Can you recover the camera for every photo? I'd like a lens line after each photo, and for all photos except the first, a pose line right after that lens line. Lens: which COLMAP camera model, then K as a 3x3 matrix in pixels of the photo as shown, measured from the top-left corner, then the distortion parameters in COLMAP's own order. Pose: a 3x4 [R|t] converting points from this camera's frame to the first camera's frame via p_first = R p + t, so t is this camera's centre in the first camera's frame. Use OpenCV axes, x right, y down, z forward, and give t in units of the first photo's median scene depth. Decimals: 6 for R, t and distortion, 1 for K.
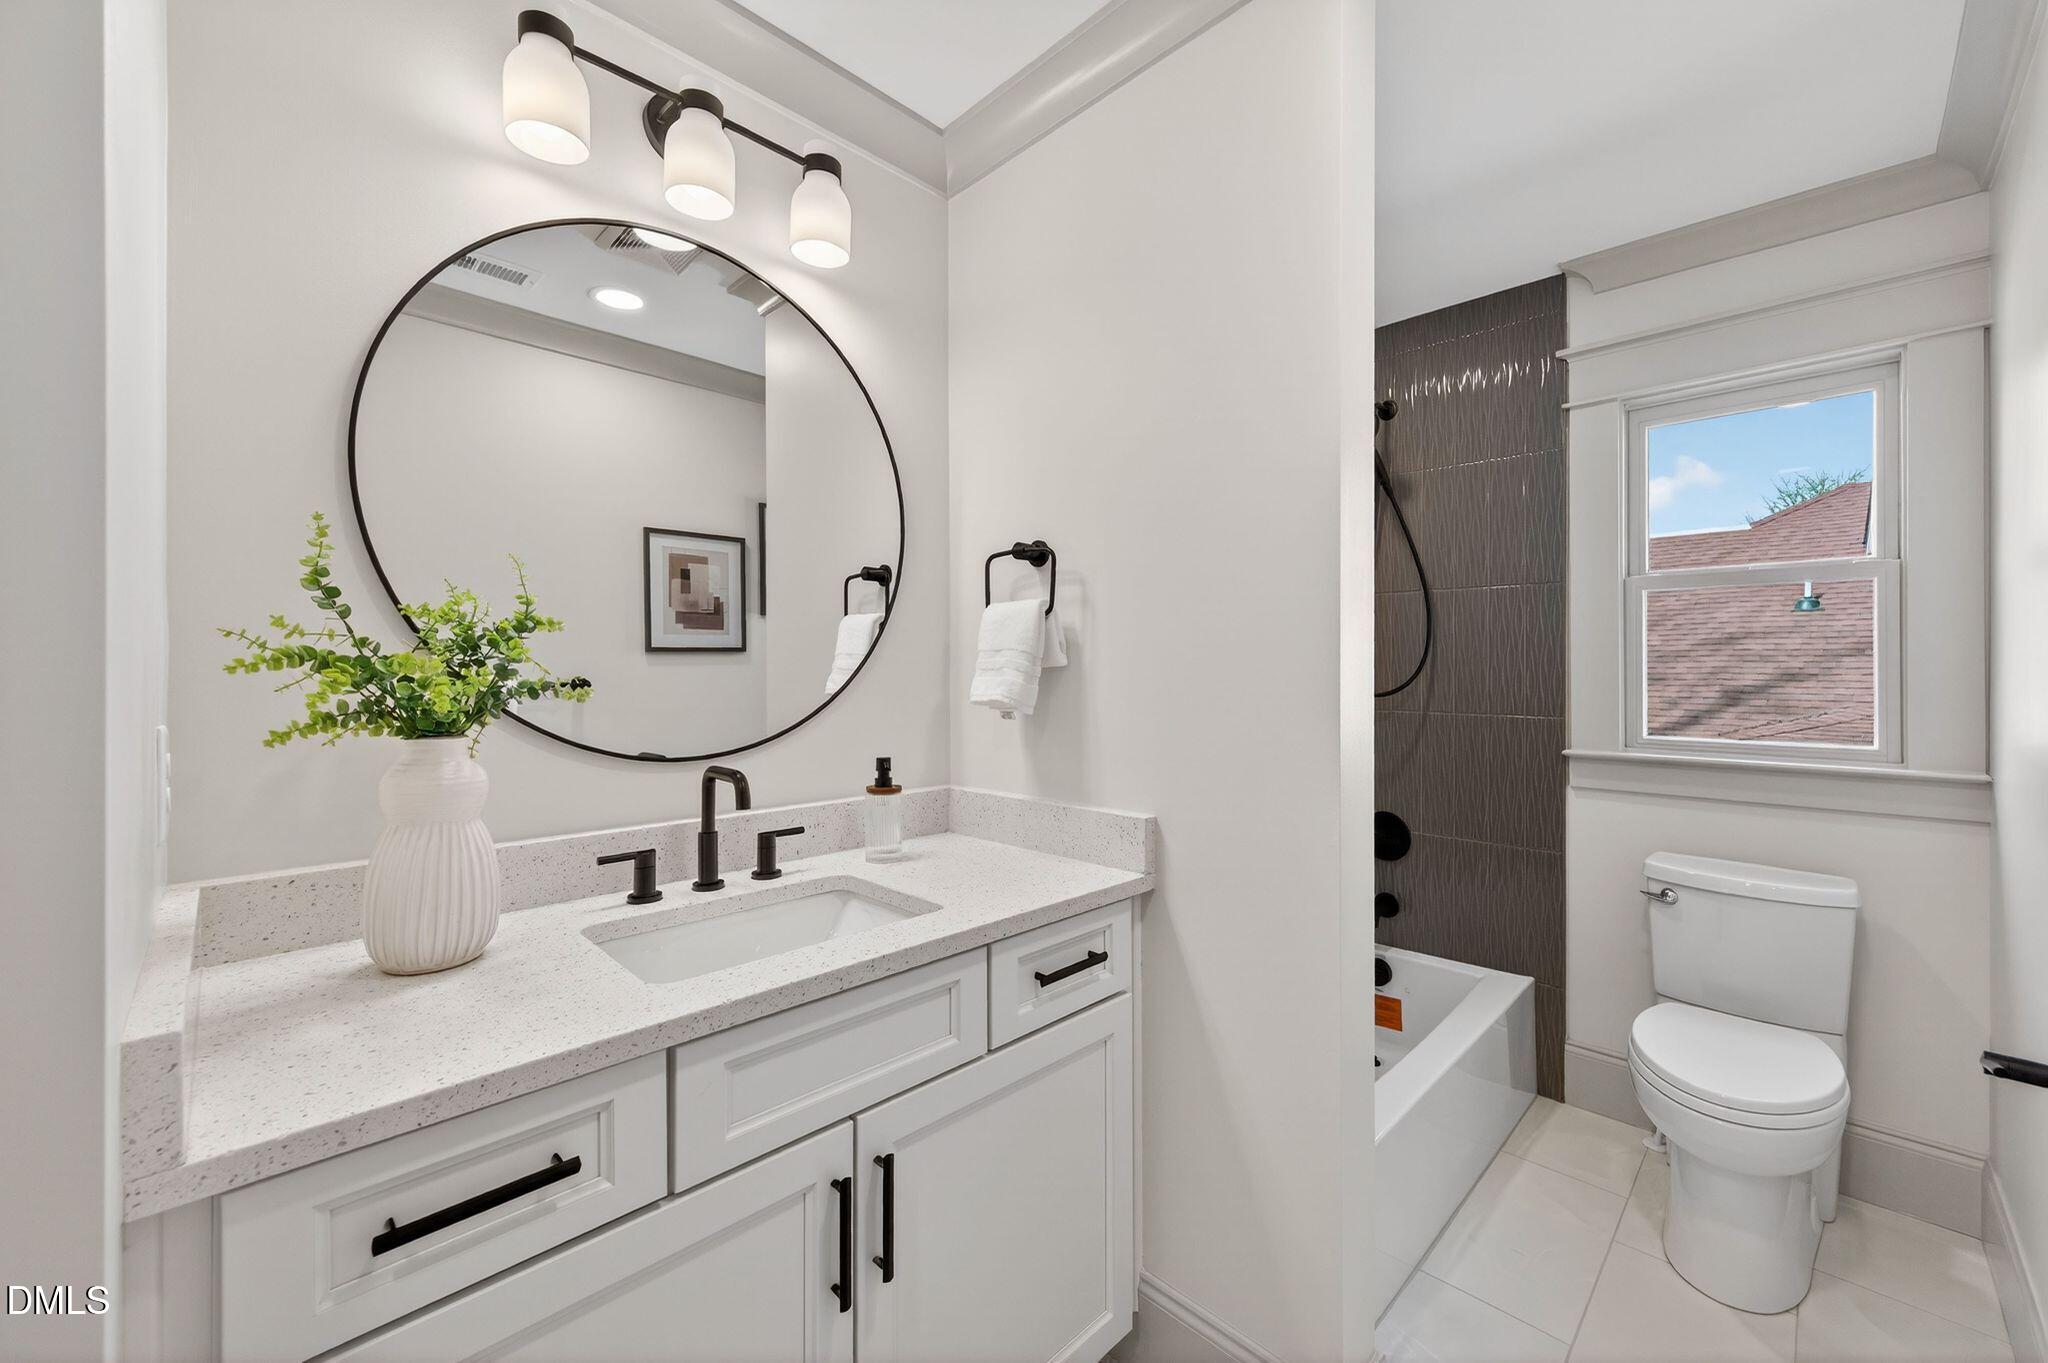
lens RADIAL K [[809.4, 0, 1022.0], [0, 809.4, 653.7], [0, 0, 1]] dist [-0.001036, -0.000271]
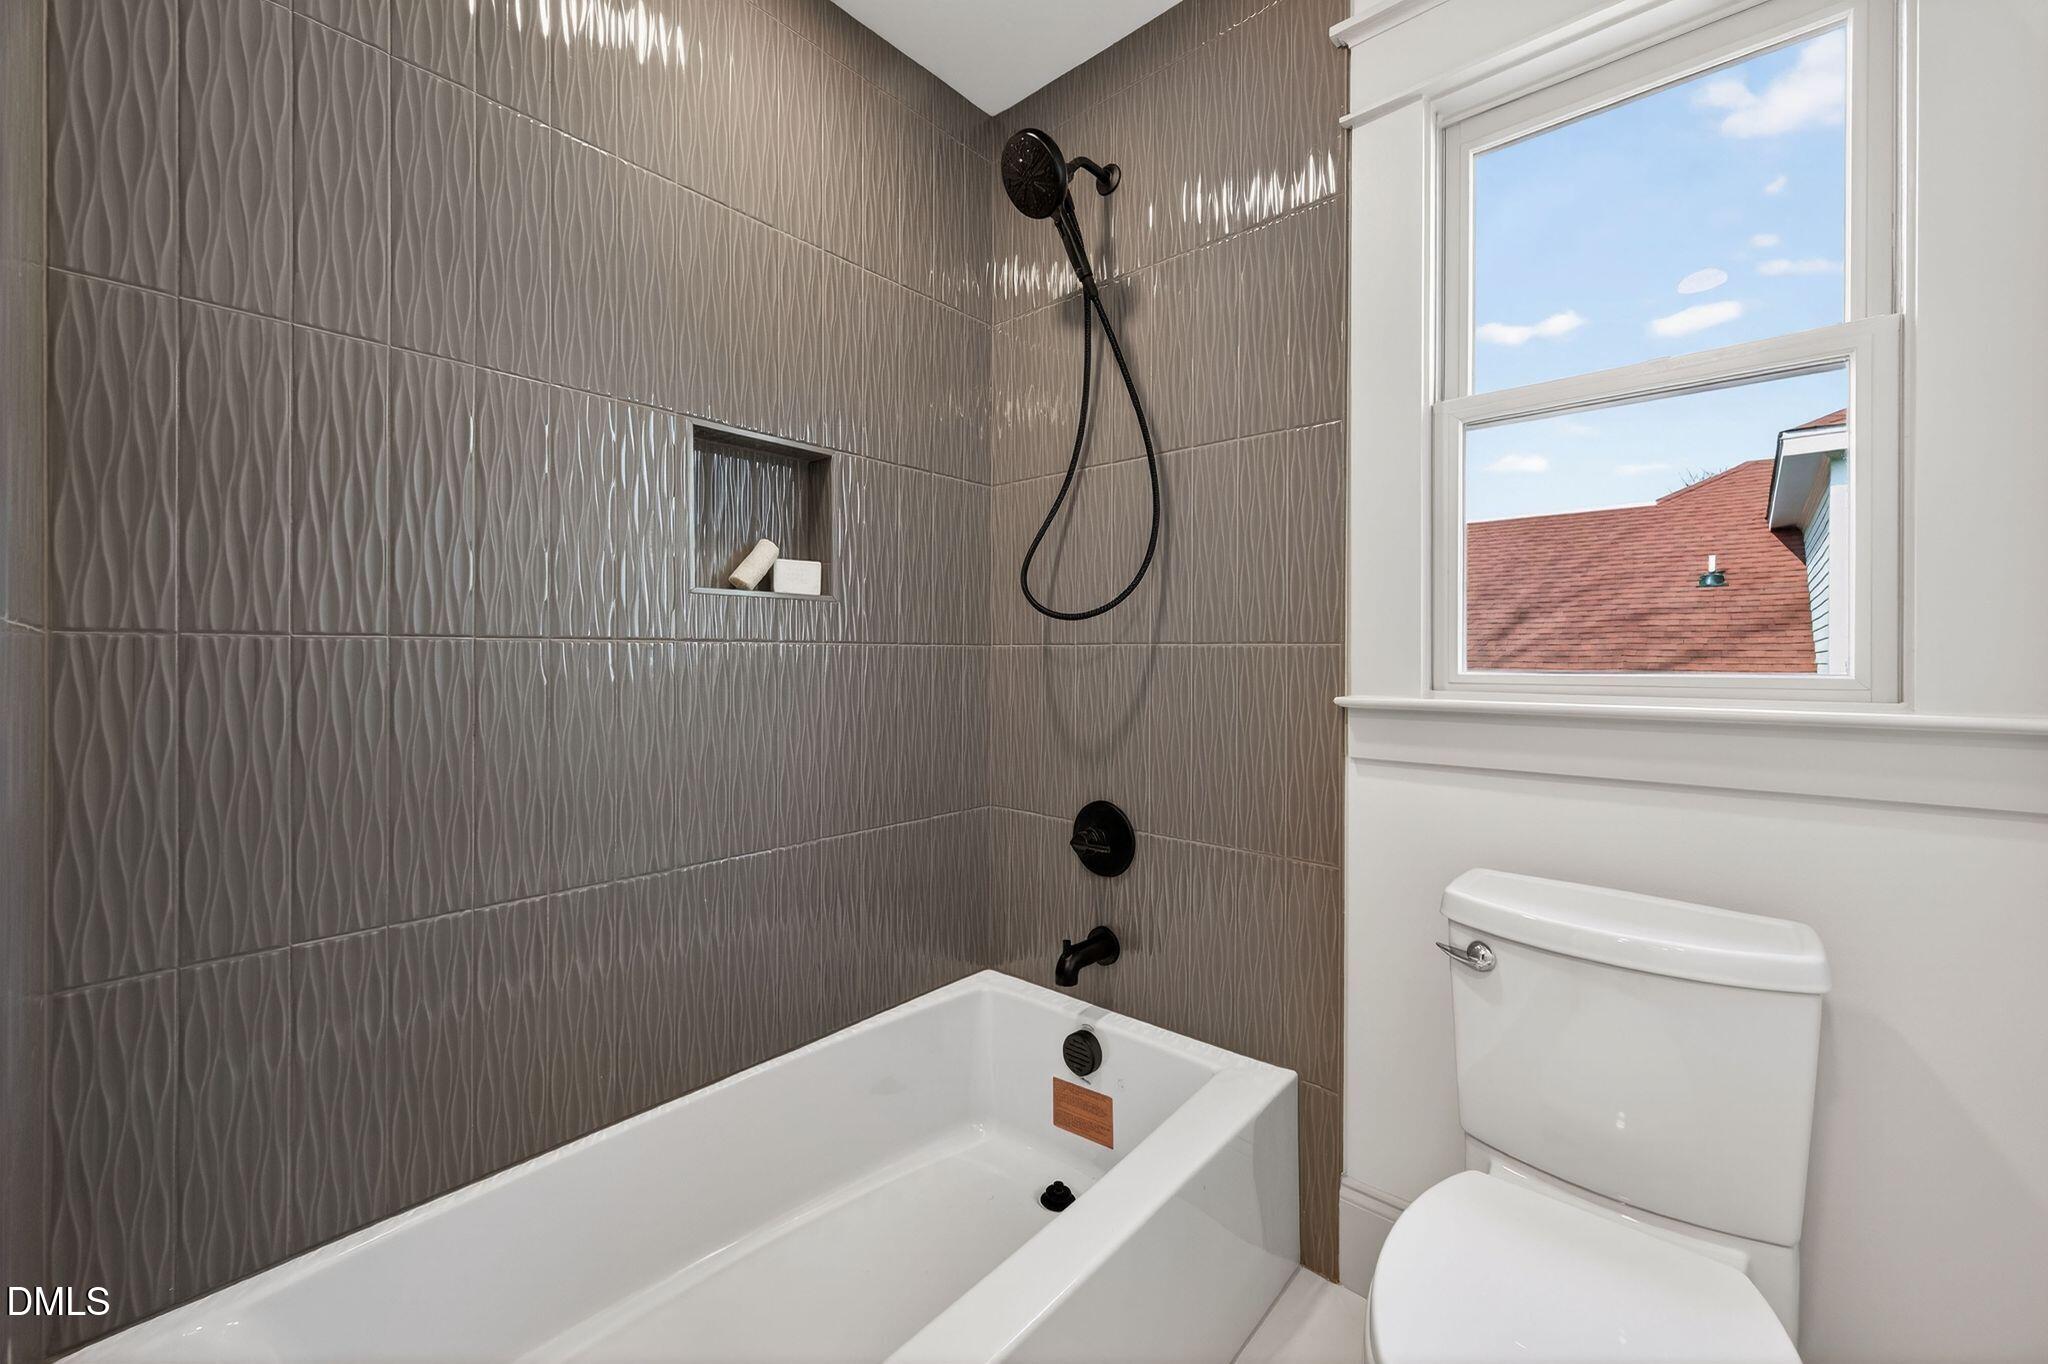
lens RADIAL K [[799.8, 0, 1028.5], [0, 799.8, 642.9], [0, 0, 1]] dist [0.002562, 0.000104]
pose [[0.997773, 0.006109, 0.066427, 0.402474], [-0.006214, 0.999980, 0.001380, 0.080101], [-0.066417, -0.001790, 0.997790, 0.425389]]
